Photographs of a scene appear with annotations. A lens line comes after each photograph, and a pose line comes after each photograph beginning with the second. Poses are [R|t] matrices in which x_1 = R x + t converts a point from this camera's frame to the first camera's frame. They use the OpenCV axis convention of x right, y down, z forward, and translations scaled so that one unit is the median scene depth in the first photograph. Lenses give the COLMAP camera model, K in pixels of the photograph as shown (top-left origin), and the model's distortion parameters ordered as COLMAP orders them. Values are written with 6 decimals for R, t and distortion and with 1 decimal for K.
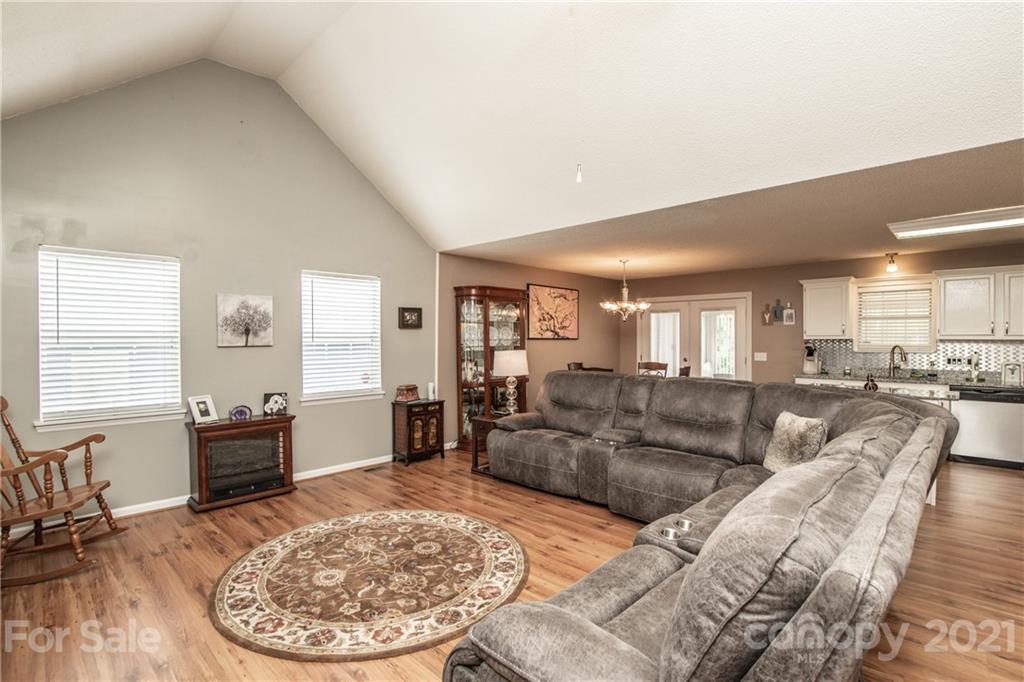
lens RADIAL K [[484.8, 0, 520.1], [0, 484.8, 341.2], [0, 0, 1]] dist [-0.021017, 0.003833]
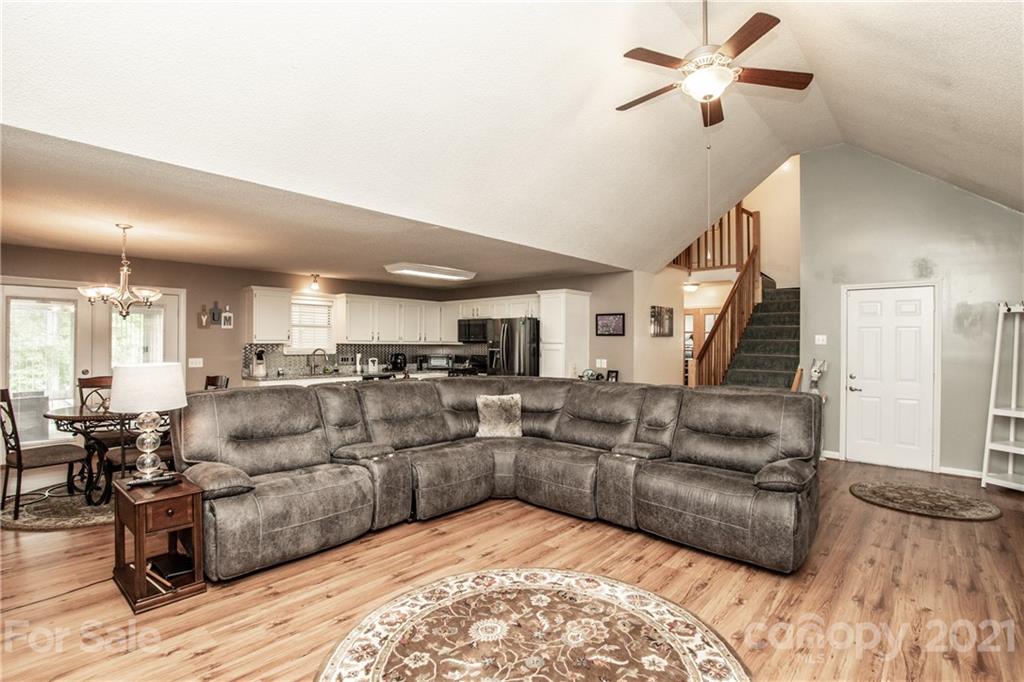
lens RADIAL K [[484.8, 0, 507.1], [0, 484.8, 342.4], [0, 0, 1]] dist [-0.021017, 0.003833]
pose [[-0.027495, 0.005180, 0.999609, -0.667655], [-0.000498, 0.999986, -0.005196, -0.001930], [-0.999622, -0.000640, -0.027493, 0.718333]]
